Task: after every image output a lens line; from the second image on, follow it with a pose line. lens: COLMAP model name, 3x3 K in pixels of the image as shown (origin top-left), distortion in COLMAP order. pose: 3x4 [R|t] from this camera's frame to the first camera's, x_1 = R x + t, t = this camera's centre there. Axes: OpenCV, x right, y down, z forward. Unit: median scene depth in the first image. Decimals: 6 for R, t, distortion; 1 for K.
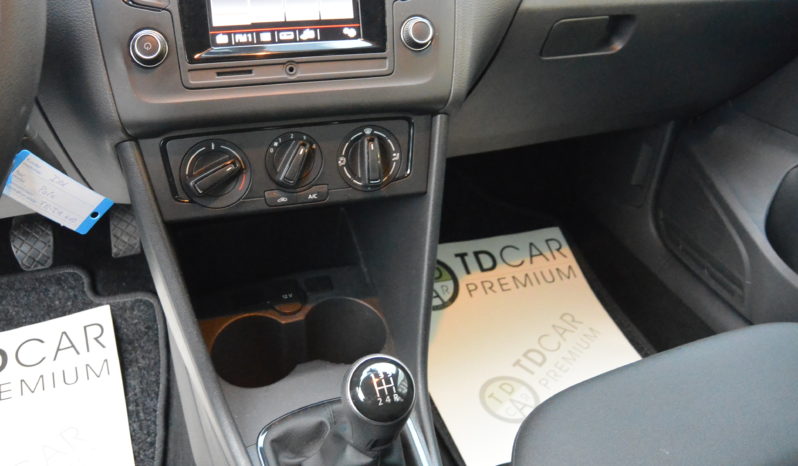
lens RADIAL K [[674.7, 0, 398.2], [0, 674.7, 253.2], [0, 0, 1]] dist [-0.152525, 0.091092]
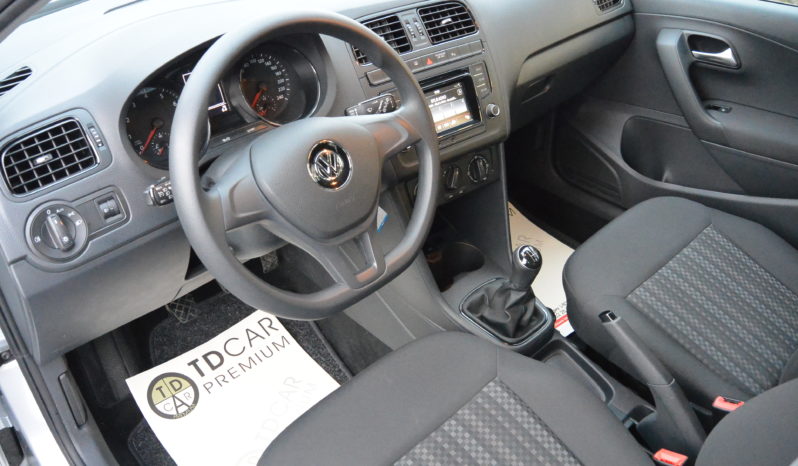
lens RADIAL K [[674.7, 0, 398.2], [0, 674.7, 253.2], [0, 0, 1]] dist [-0.152525, 0.091092]
pose [[0.932139, -0.271298, 0.239820, -0.558265], [0.268988, 0.962185, 0.042967, -0.025344], [-0.242408, 0.024457, 0.969866, -0.672755]]
